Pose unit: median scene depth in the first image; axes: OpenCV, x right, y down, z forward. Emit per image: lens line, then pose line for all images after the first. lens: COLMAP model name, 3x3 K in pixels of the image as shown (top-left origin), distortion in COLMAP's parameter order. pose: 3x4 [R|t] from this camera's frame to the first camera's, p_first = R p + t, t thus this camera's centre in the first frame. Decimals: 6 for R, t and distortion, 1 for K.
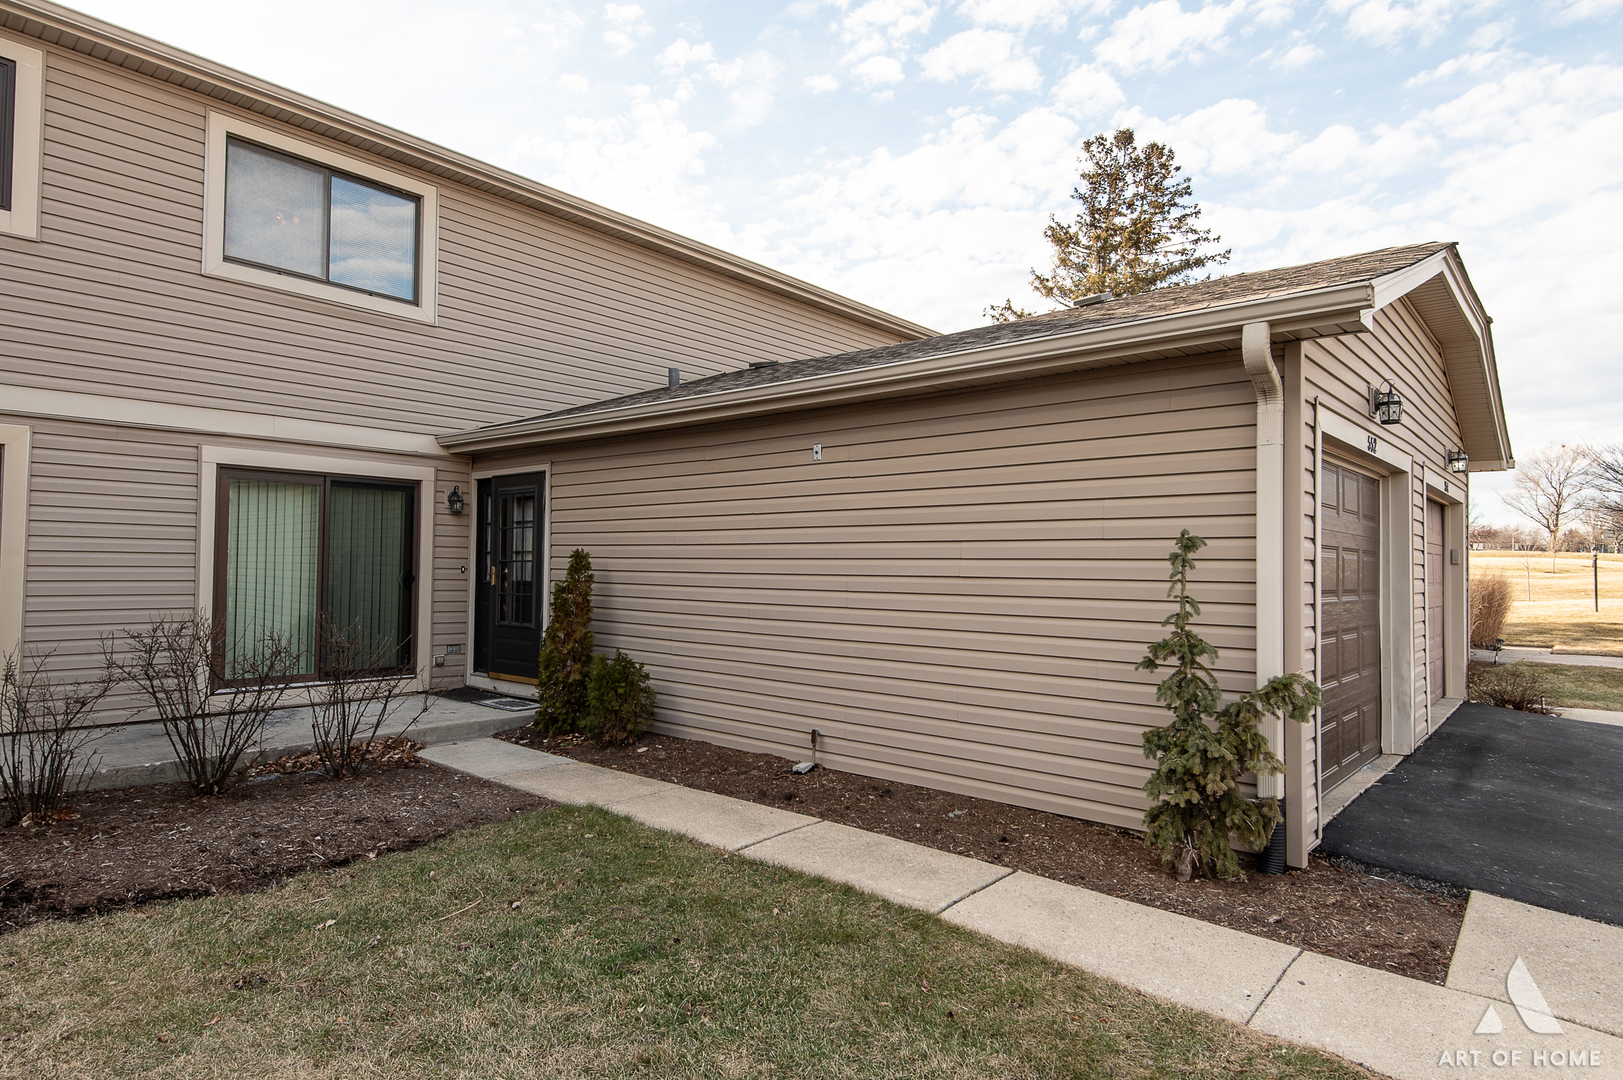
lens RADIAL K [[913.7, 0, 816.0], [0, 913.7, 548.4], [0, 0, 1]] dist [0.035689, -0.014694]
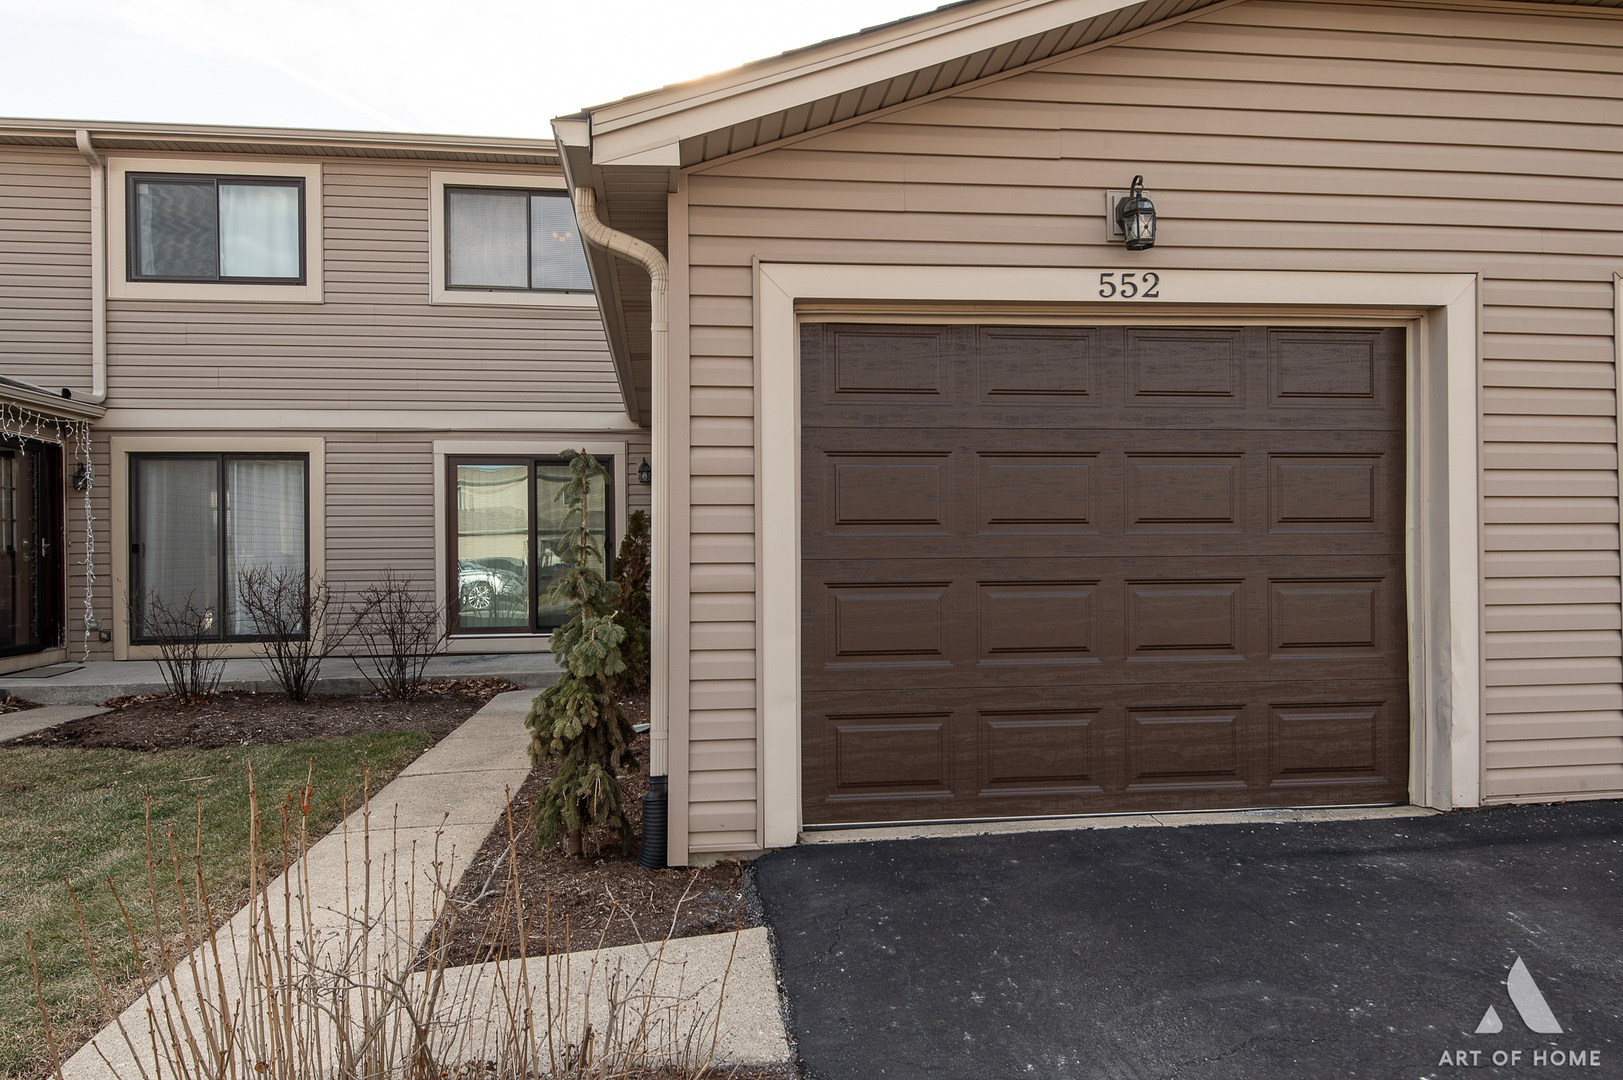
lens RADIAL K [[1076.4, 0, 805.6], [0, 1076.4, 546.4], [0, 0, 1]] dist [0.049111, 0.001290]
pose [[0.752367, -0.020507, -0.658425, 0.608447], [0.033642, 0.999407, 0.007315, 0.034642], [0.657885, -0.027655, 0.752611, 0.193998]]
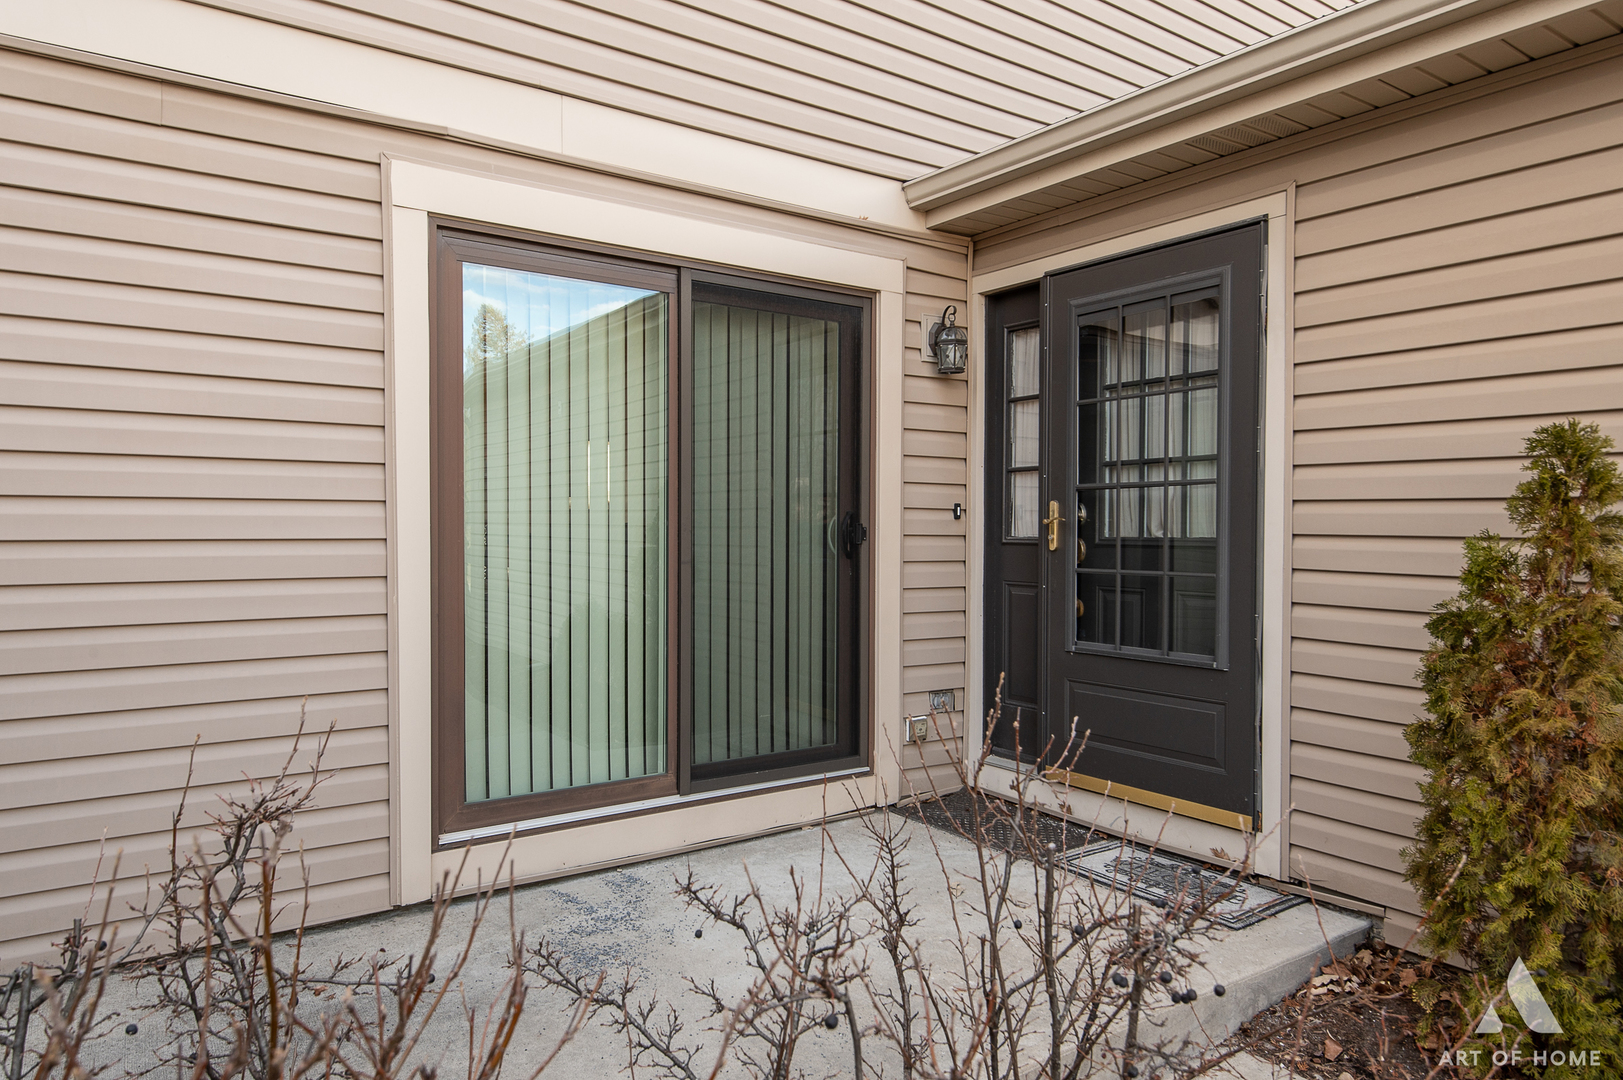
lens RADIAL K [[1011.0, 0, 812.1], [0, 1011.0, 539.1], [0, 0, 1]] dist [0.007322, 0.002491]
pose [[0.968845, -0.001264, -0.247666, -0.362937], [0.010600, 0.999282, 0.036366, 0.019939], [0.247442, -0.037858, 0.968163, 0.582381]]
